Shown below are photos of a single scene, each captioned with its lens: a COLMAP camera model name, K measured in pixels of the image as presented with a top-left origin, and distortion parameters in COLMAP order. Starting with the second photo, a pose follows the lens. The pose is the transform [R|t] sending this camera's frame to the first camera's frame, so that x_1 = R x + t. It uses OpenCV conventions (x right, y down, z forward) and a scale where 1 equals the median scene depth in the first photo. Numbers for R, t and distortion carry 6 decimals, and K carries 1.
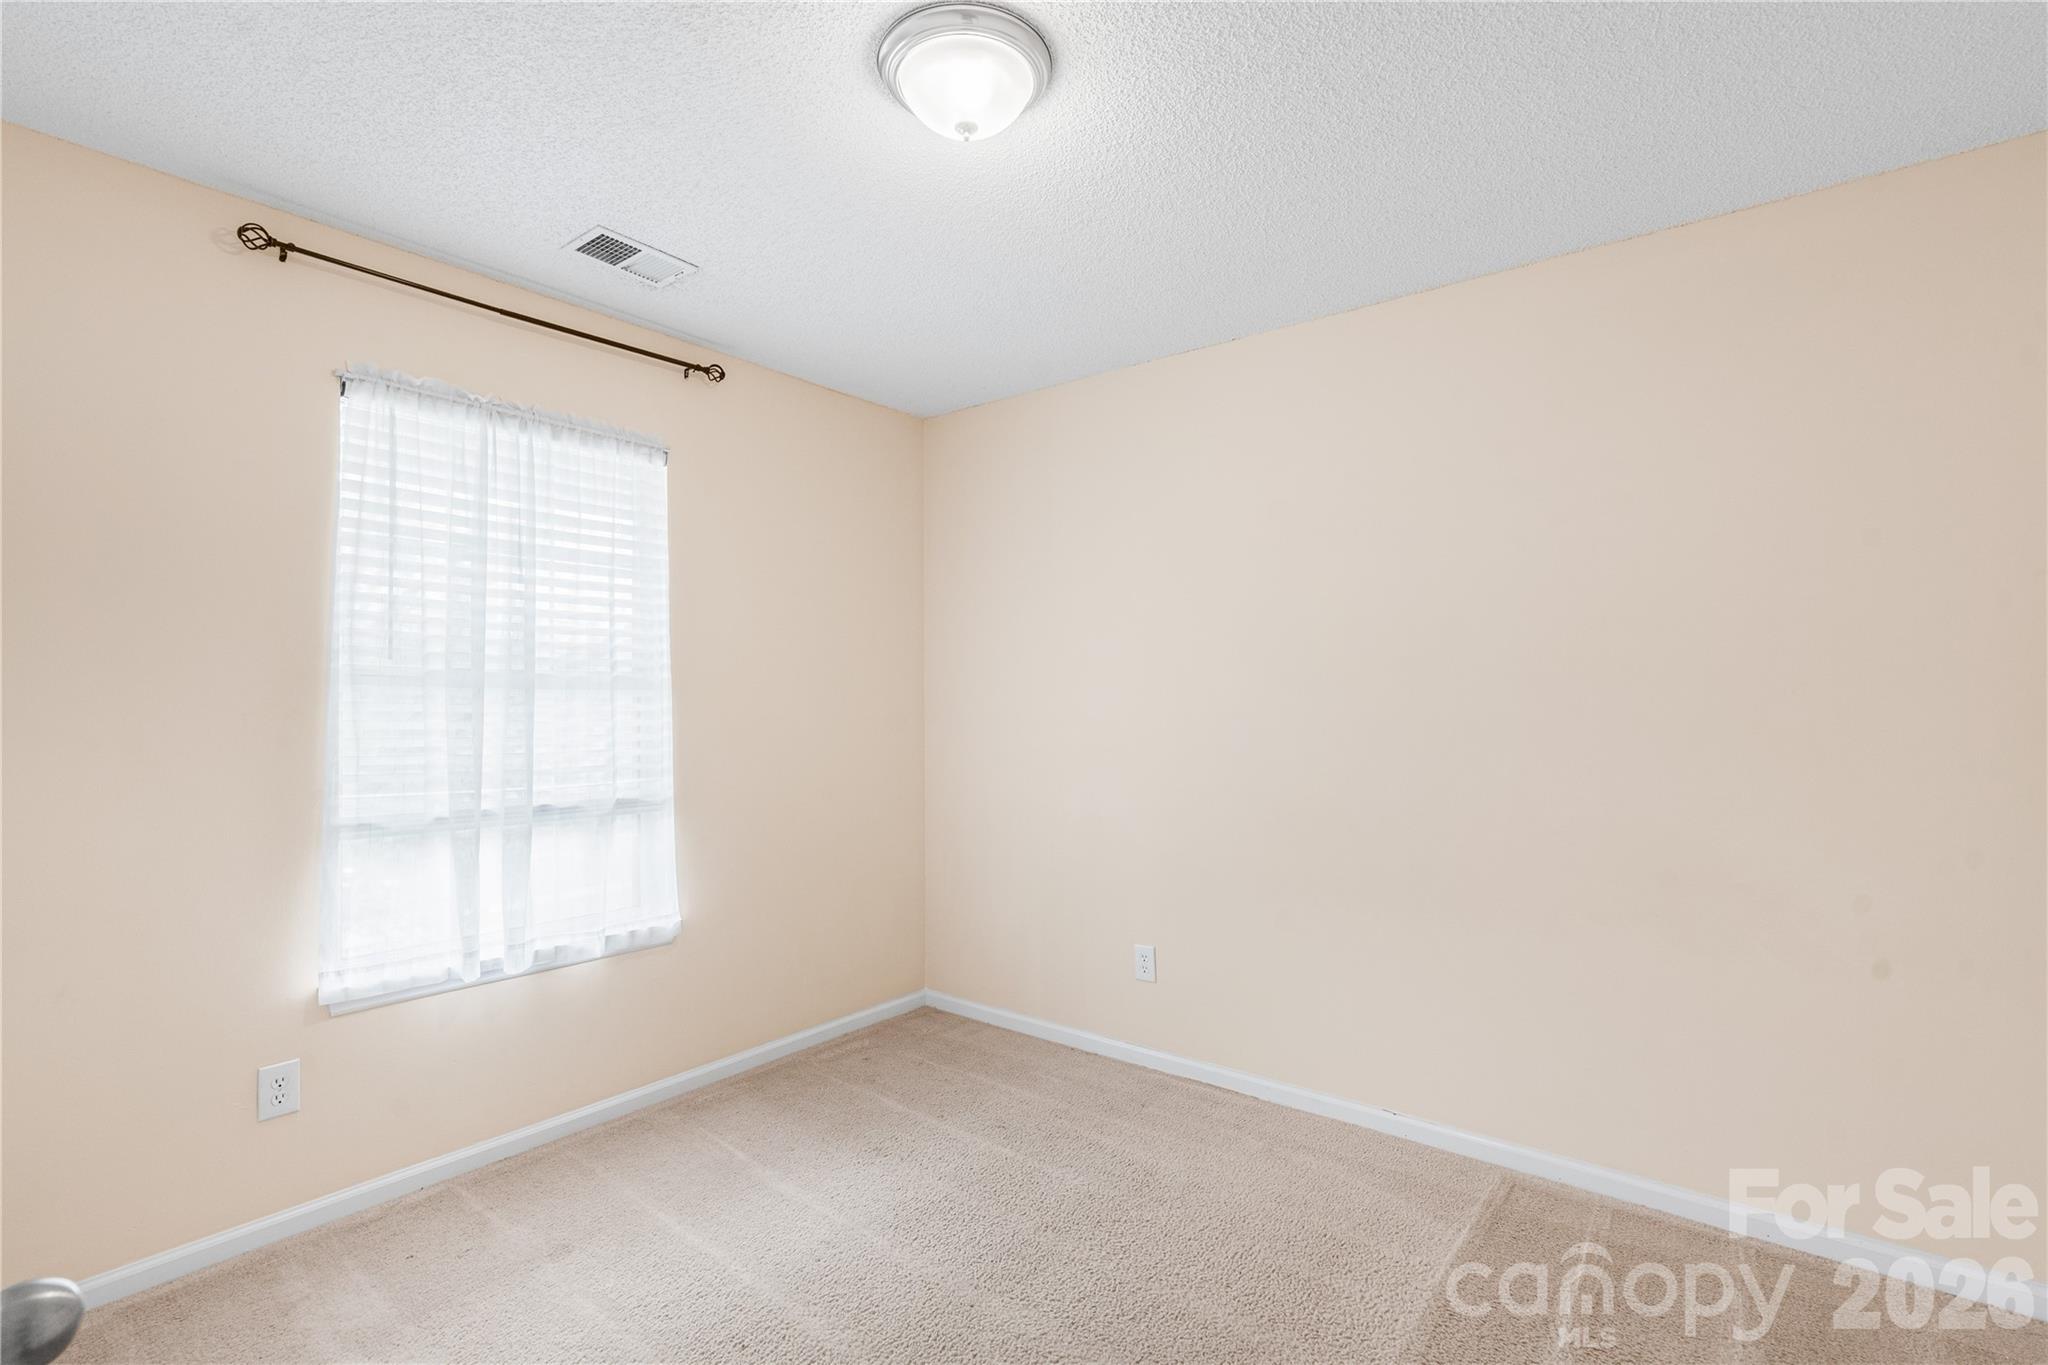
lens RADIAL K [[933.6, 0, 1028.8], [0, 933.6, 673.0], [0, 0, 1]] dist [-0.008715, 0.002044]
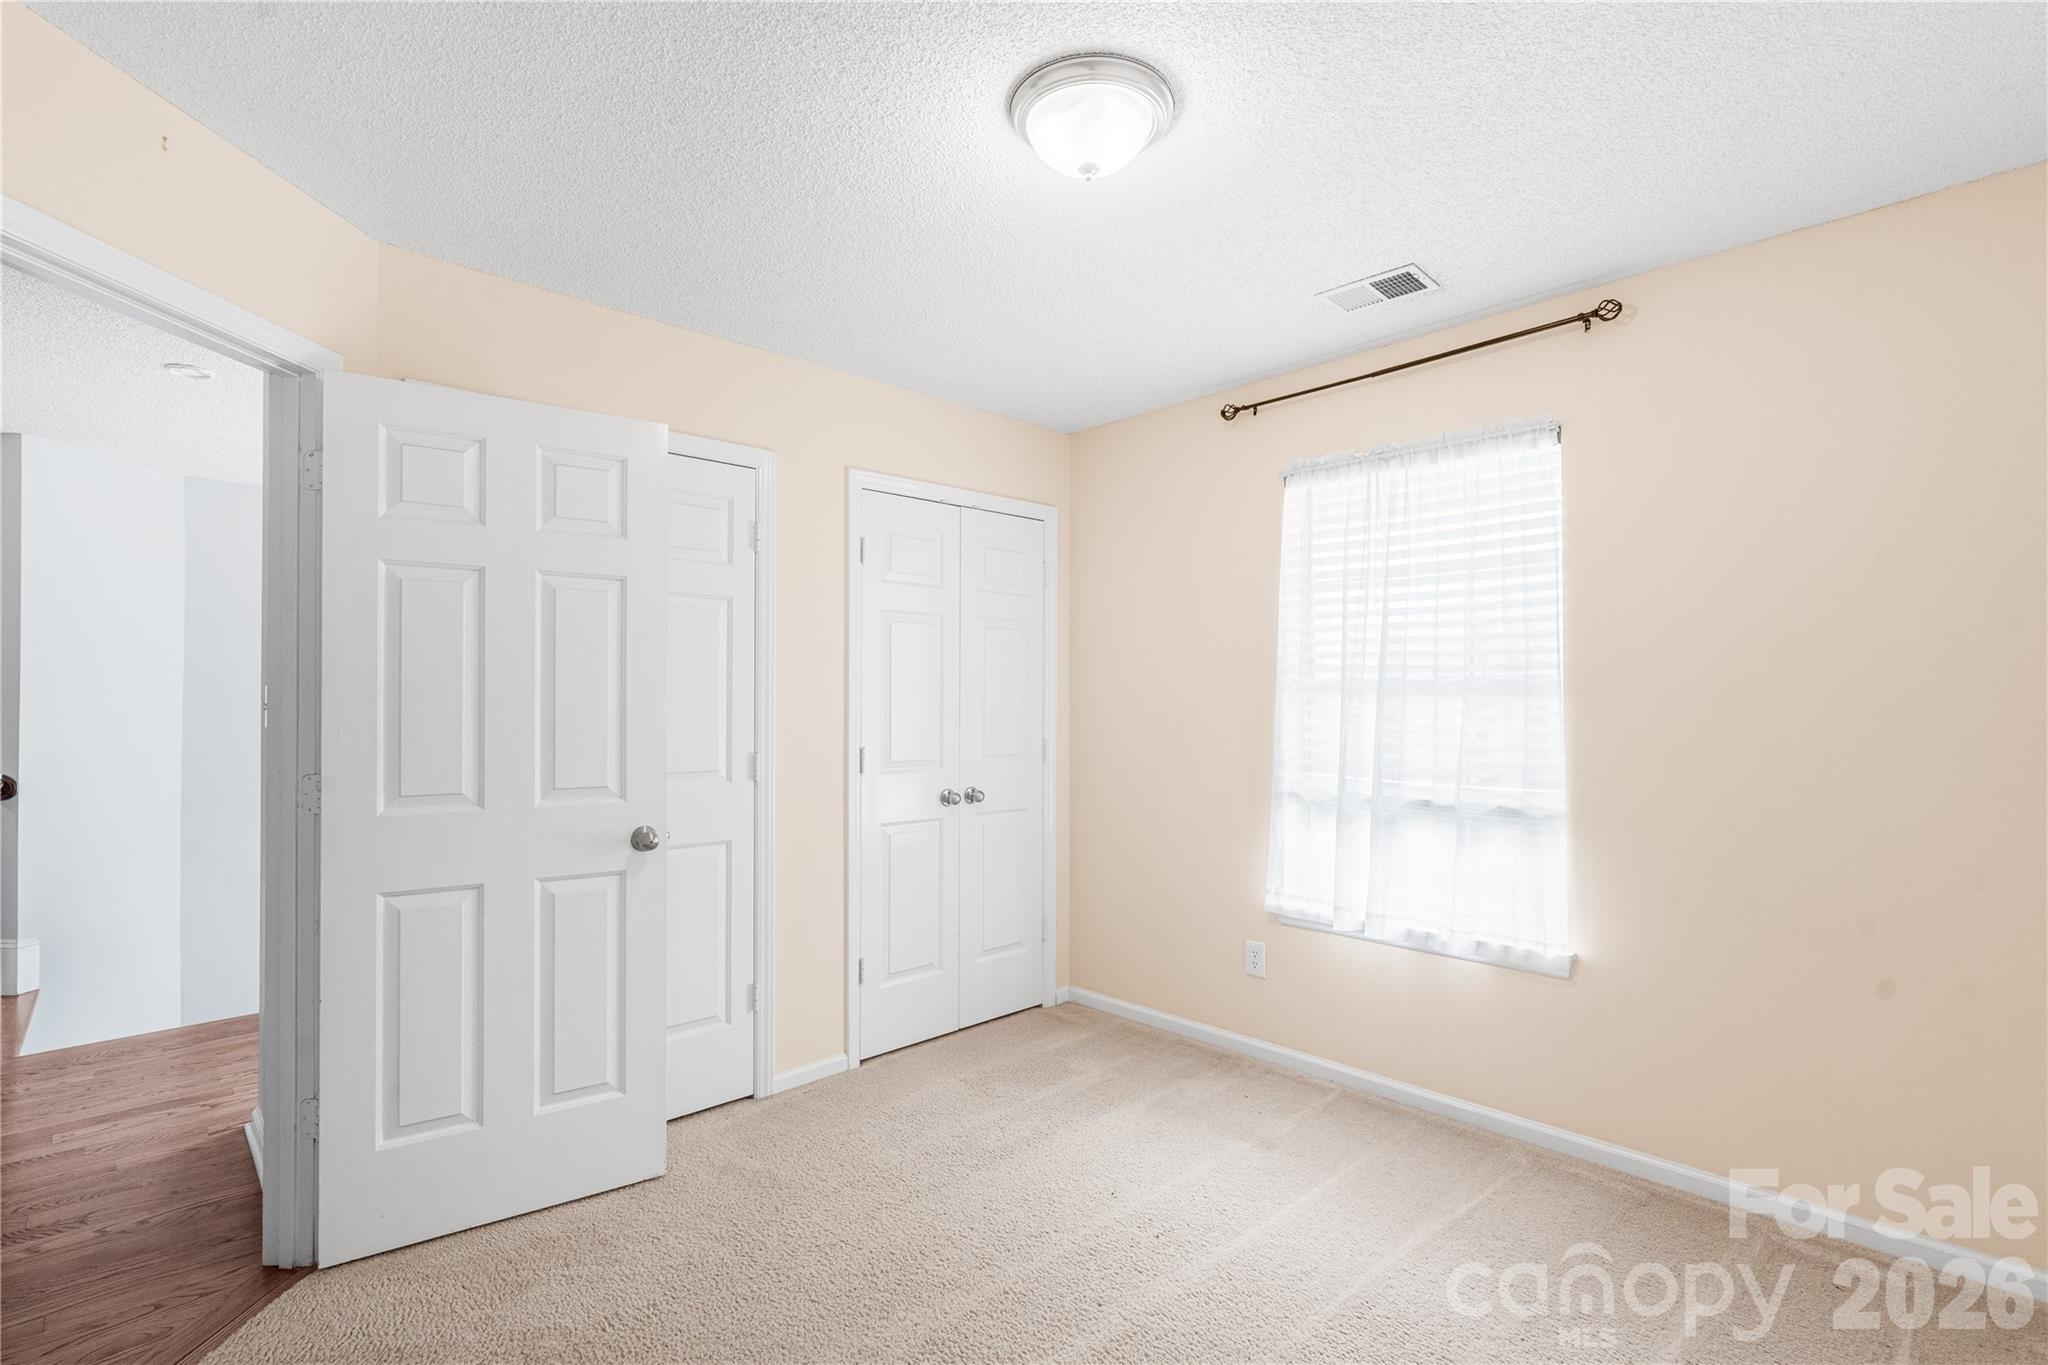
lens RADIAL K [[933.6, 0, 1036.4], [0, 933.6, 689.1], [0, 0, 1]] dist [-0.008715, 0.002044]
pose [[-0.123132, -0.021290, -0.992162, 0.632669], [0.019641, 0.999522, -0.023885, 0.028691], [0.992196, -0.022428, -0.122655, 0.693451]]
